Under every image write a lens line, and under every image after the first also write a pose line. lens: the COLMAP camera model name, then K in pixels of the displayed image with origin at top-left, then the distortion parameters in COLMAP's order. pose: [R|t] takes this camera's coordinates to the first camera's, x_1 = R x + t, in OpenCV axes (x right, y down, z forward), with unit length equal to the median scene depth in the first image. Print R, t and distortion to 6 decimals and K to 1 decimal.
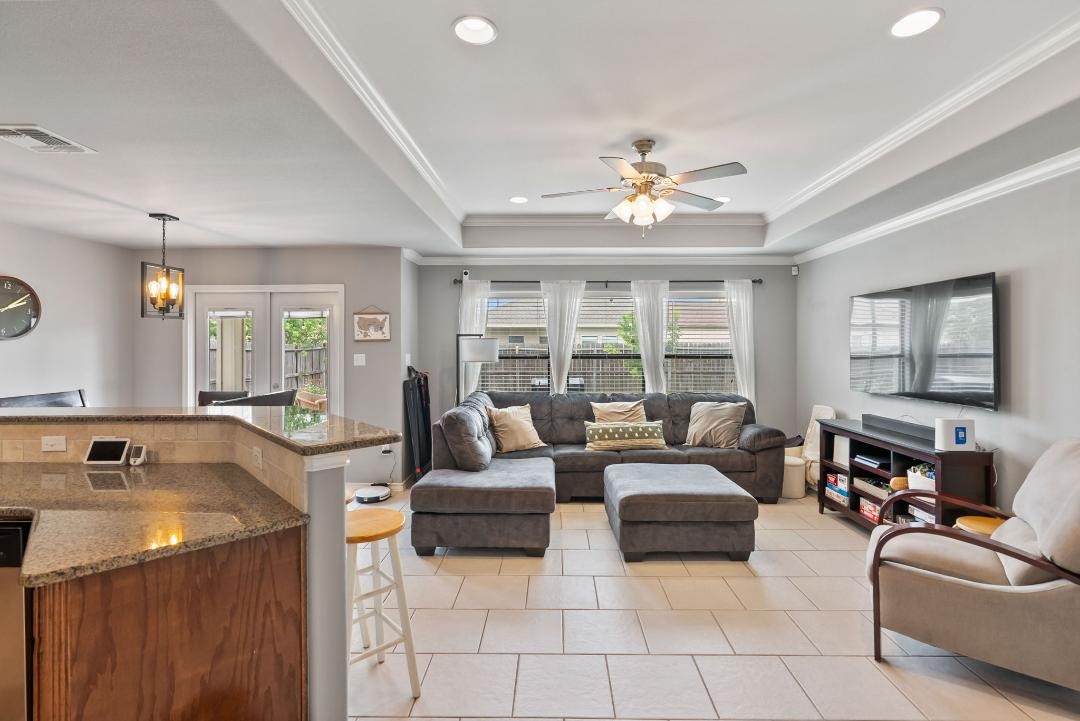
lens RADIAL K [[507.4, 0, 543.0], [0, 507.4, 341.0], [0, 0, 1]] dist [-0.001783, 0.000106]
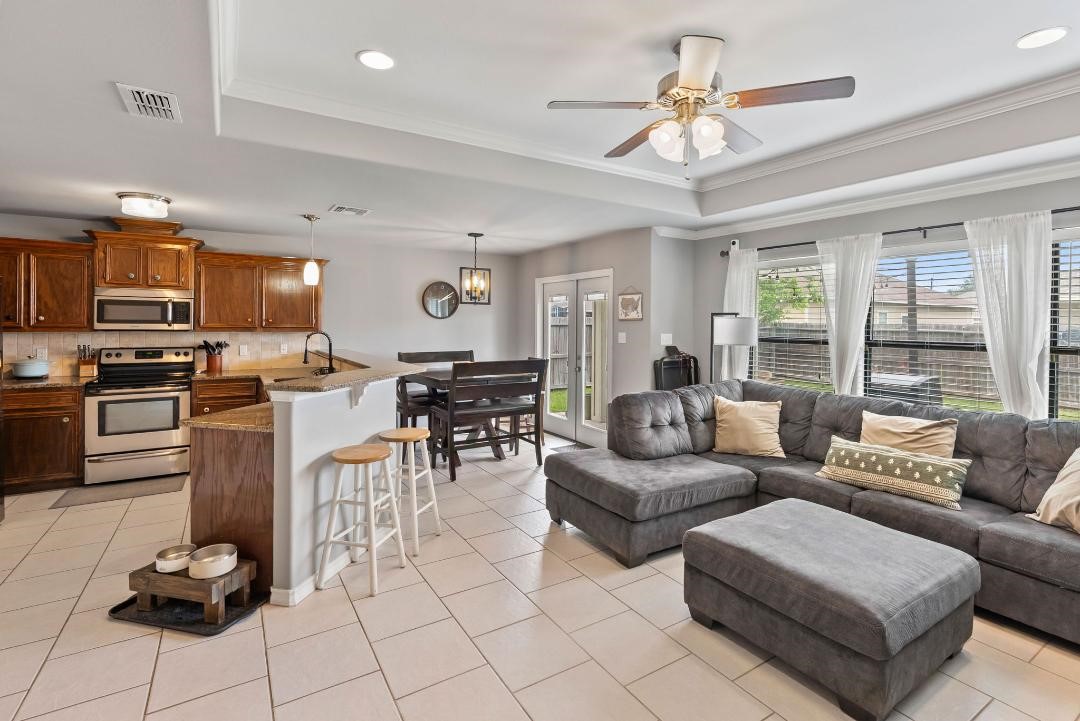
lens RADIAL K [[505.6, 0, 542.4], [0, 505.6, 324.3], [0, 0, 1]] dist [-0.001143, 0.000630]
pose [[0.541772, 0.009933, -0.840467, 0.445478], [-0.002971, 0.999947, 0.009902, -0.001317], [0.840521, -0.002868, 0.541772, 0.279045]]
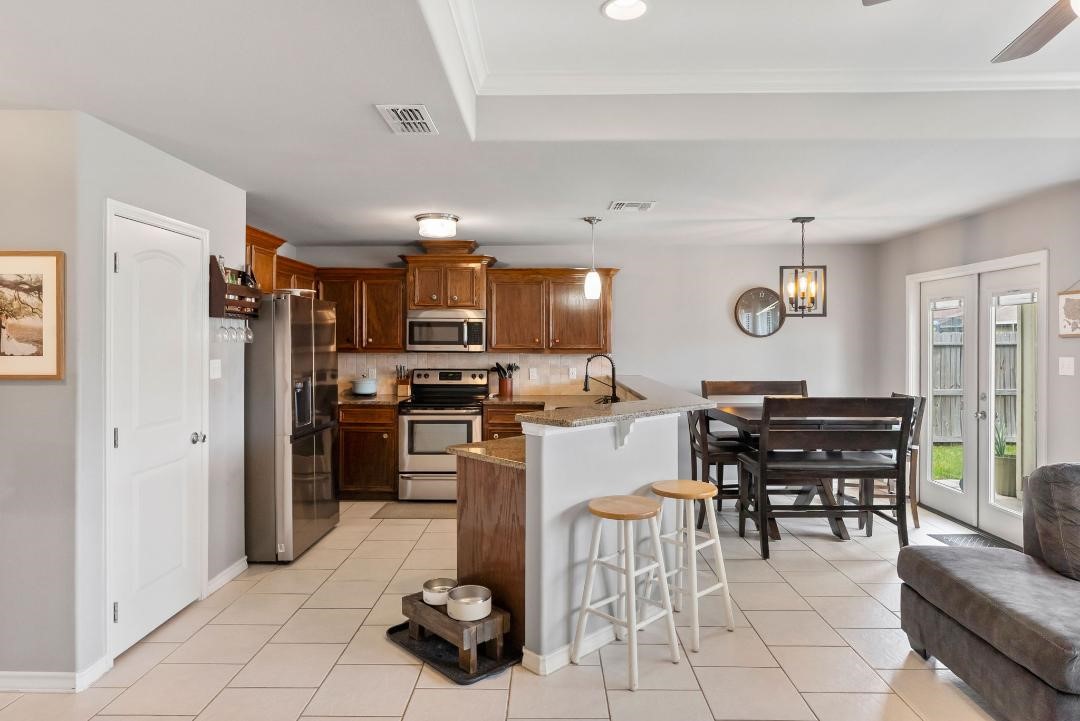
lens RADIAL K [[634.2, 0, 542.8], [0, 634.2, 342.7], [0, 0, 1]] dist [-0.000066, 0.002547]
pose [[0.004359, 0.006297, -0.999971, 0.427576], [0.006317, 0.999960, 0.006324, -0.001545], [0.999971, -0.006344, 0.004319, 0.343058]]
